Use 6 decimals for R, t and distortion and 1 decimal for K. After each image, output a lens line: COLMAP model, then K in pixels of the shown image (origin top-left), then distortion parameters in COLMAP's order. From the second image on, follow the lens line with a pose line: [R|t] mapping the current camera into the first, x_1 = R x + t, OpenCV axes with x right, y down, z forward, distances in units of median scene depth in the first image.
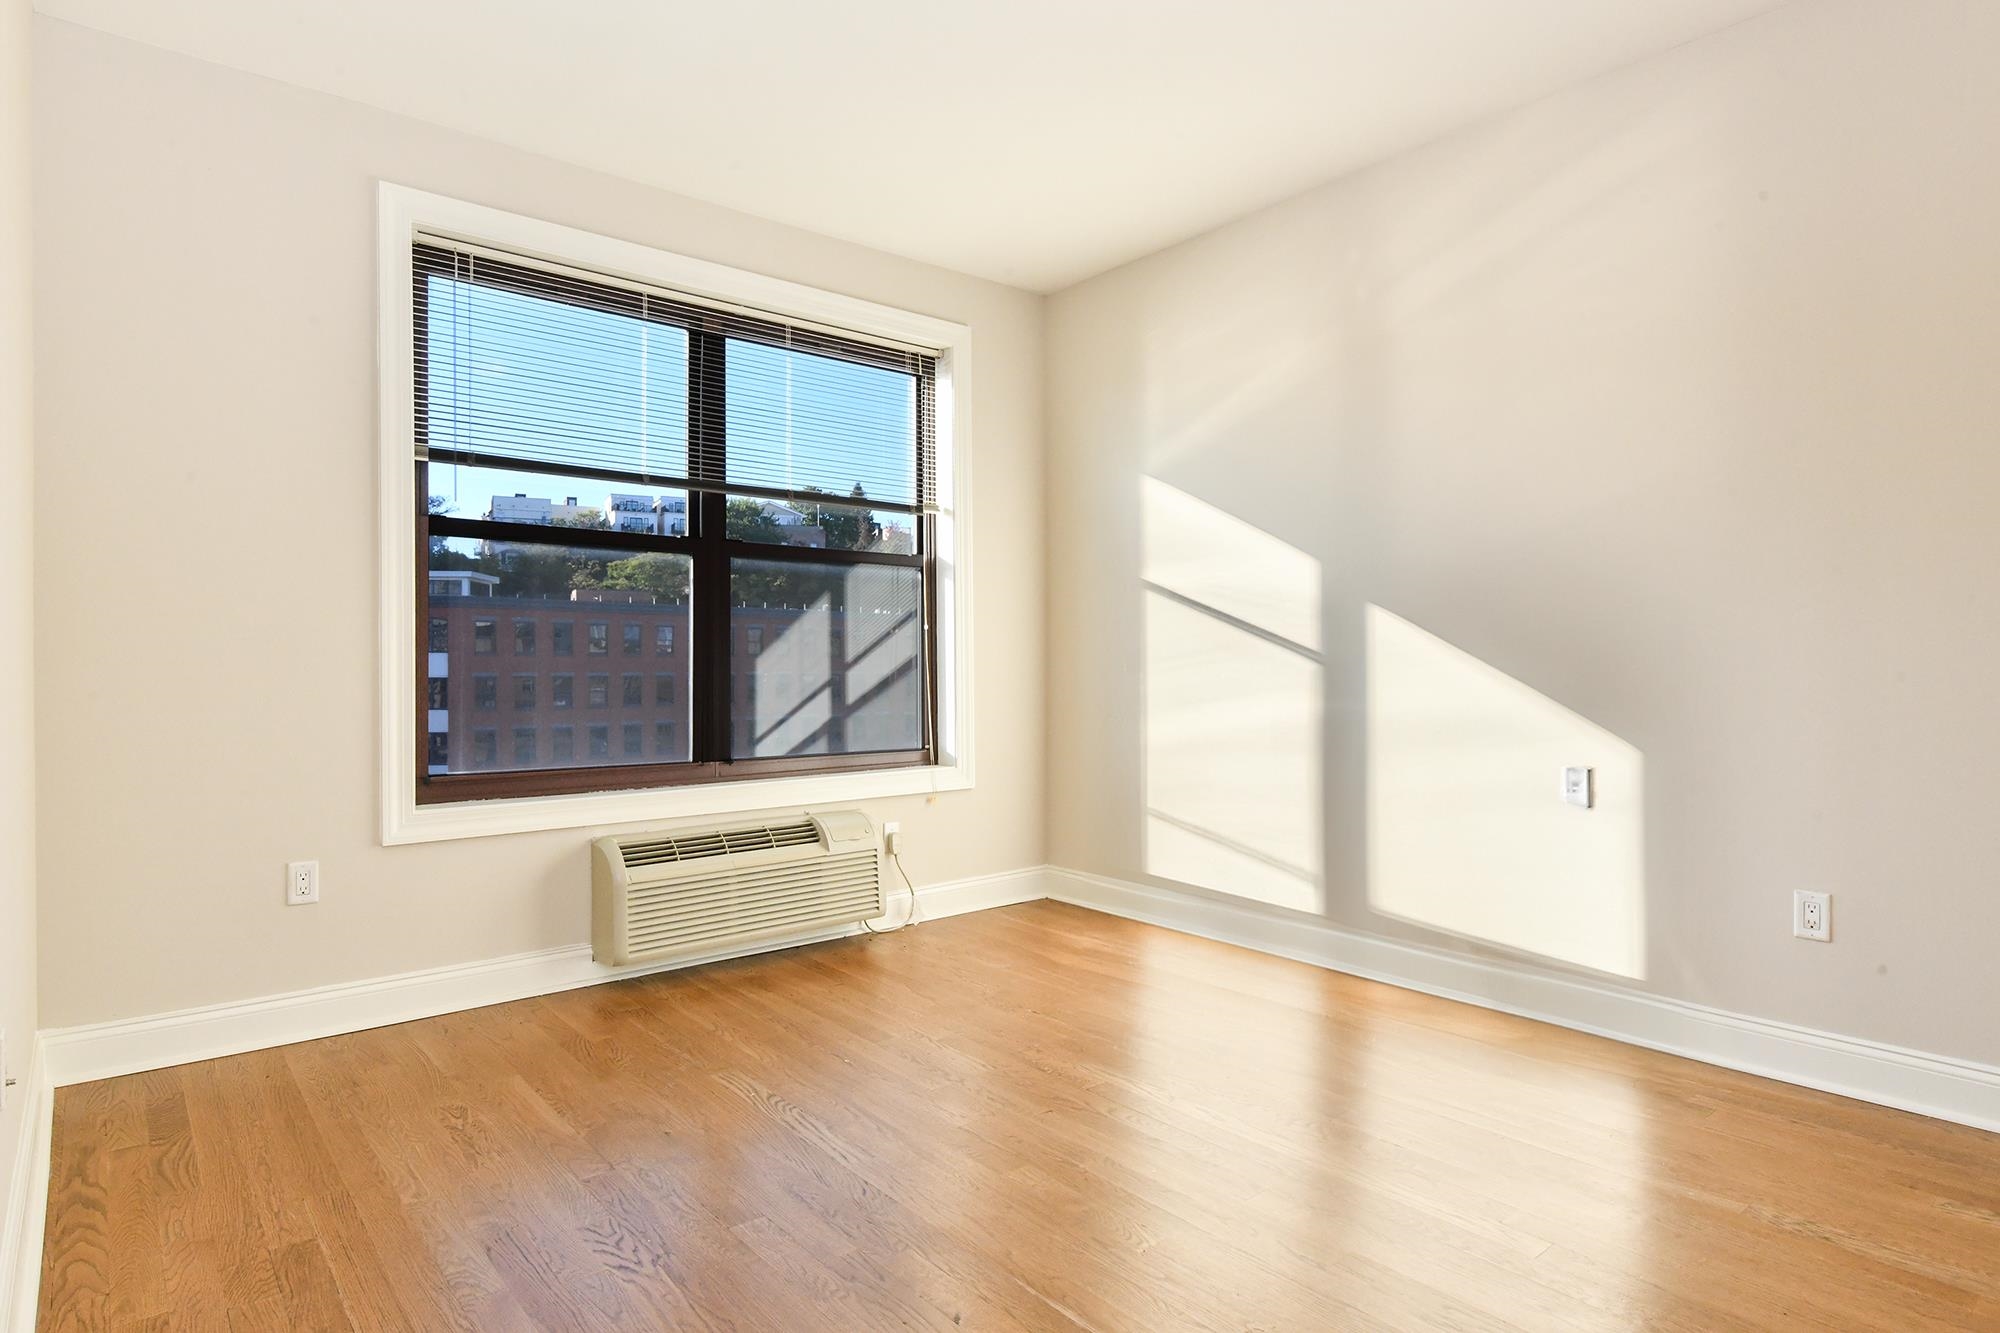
lens RADIAL K [[1067.9, 0, 951.9], [0, 1067.9, 670.1], [0, 0, 1]] dist [0.001277, 0.000082]
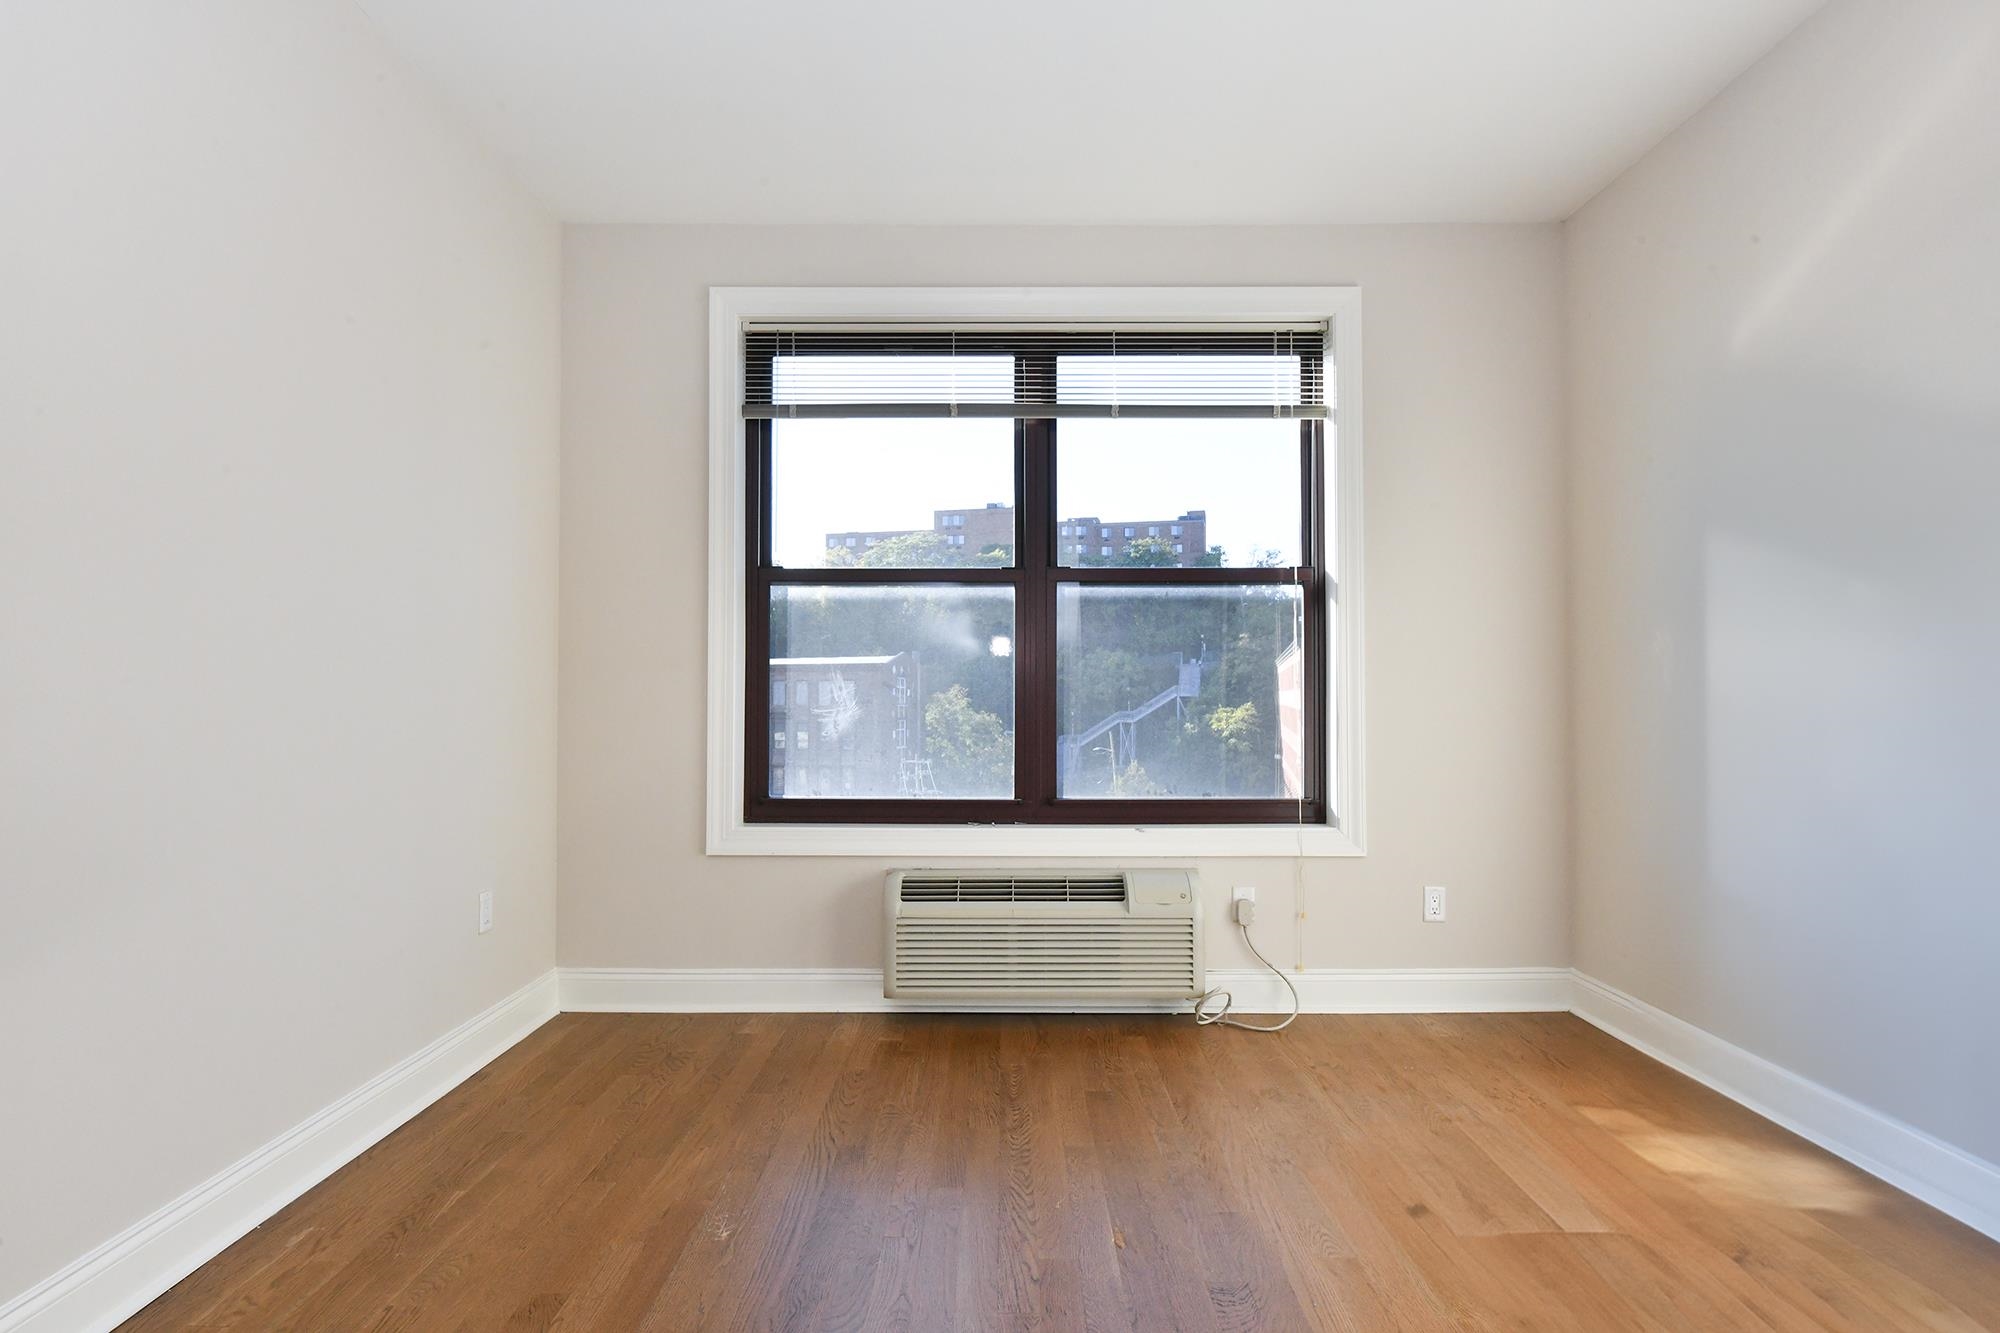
lens RADIAL K [[1055.8, 0, 1001.2], [0, 1055.8, 679.3], [0, 0, 1]] dist [-0.006943, -0.001026]
pose [[0.777257, -0.004342, -0.629169, 0.354183], [-0.009247, 0.999789, -0.018323, -0.007103], [0.629116, 0.020059, 0.777053, 0.248186]]
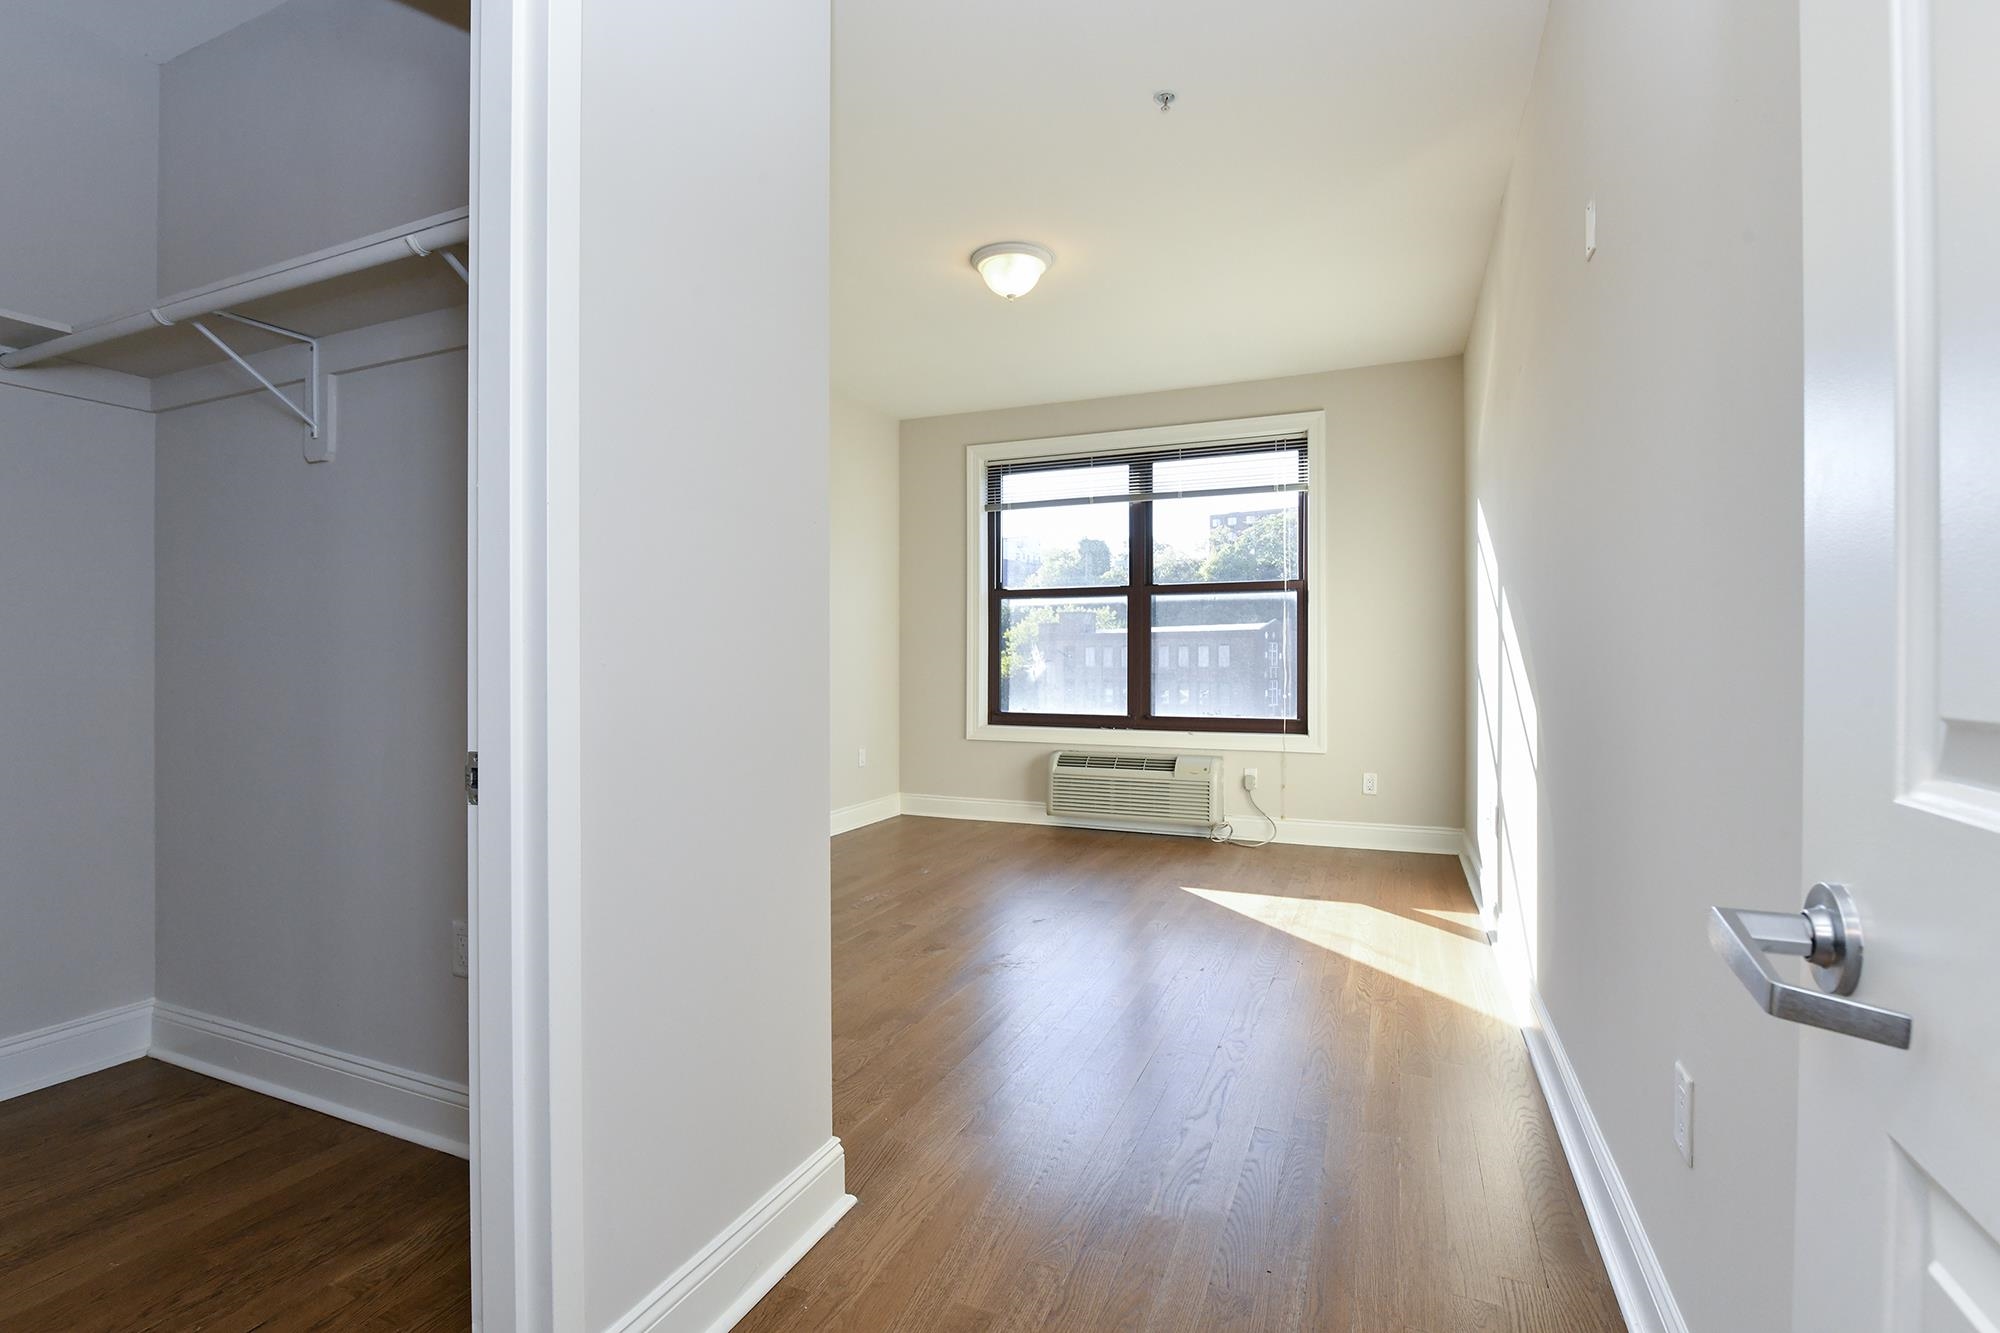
lens RADIAL K [[927.7, 0, 987.3], [0, 927.7, 659.8], [0, 0, 1]] dist [0.000488, -0.009828]
pose [[0.466712, 0.006336, -0.884387, 0.988653], [-0.009201, 0.999955, 0.002308, -0.007963], [0.884361, 0.007060, 0.466750, 0.095994]]
